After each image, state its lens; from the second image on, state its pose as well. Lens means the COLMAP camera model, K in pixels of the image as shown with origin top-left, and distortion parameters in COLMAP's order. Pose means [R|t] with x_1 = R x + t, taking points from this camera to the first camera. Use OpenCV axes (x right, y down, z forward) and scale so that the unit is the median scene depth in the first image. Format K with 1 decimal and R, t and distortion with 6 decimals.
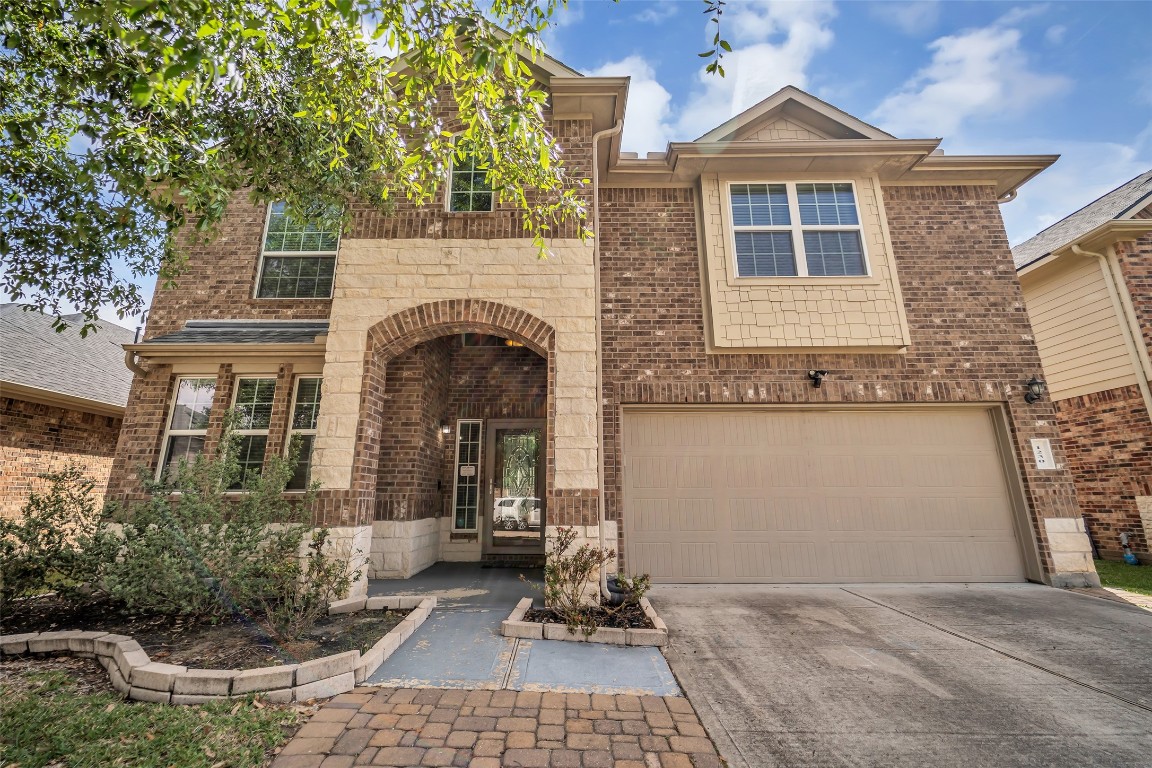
lens RADIAL K [[467.9, 0, 574.8], [0, 467.9, 382.6], [0, 0, 1]] dist [0.003666, -0.000921]
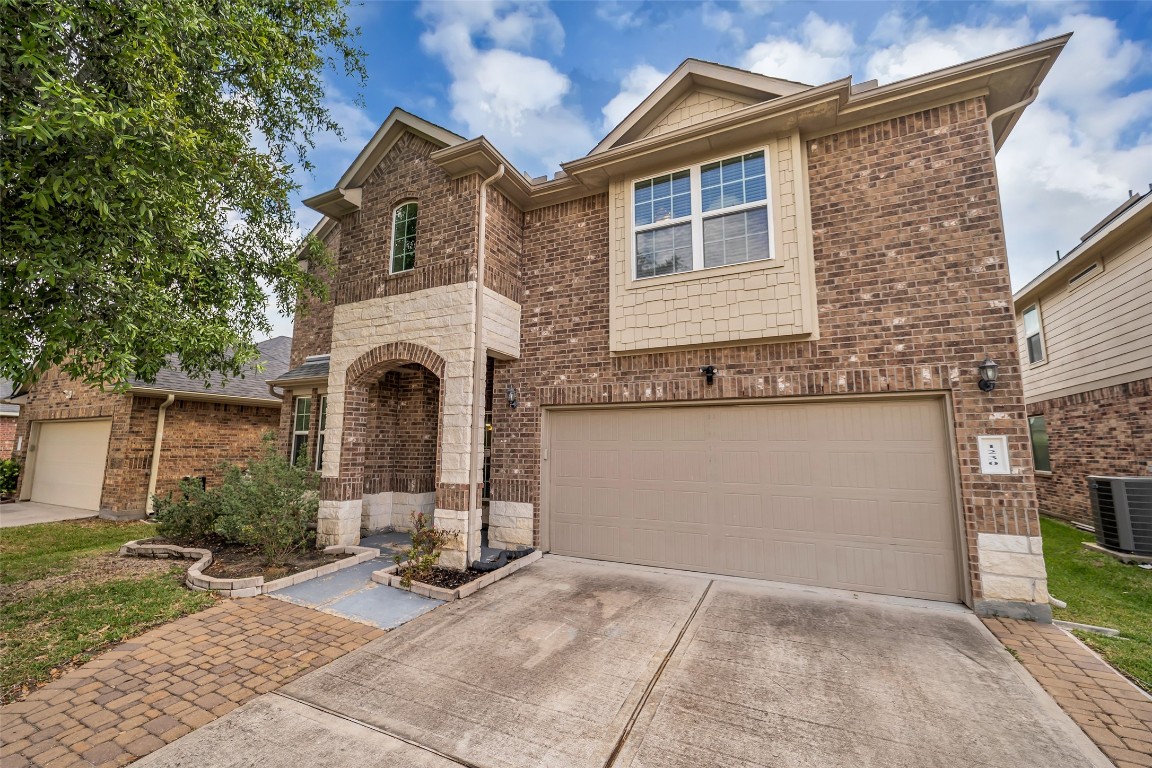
lens RADIAL K [[467.9, 0, 552.6], [0, 467.9, 387.2], [0, 0, 1]] dist [0.003666, -0.000921]
pose [[0.893914, -0.049922, -0.445450, 0.662352], [0.098439, 0.991382, 0.086438, -0.102325], [0.437296, -0.121118, 0.891125, -0.029480]]
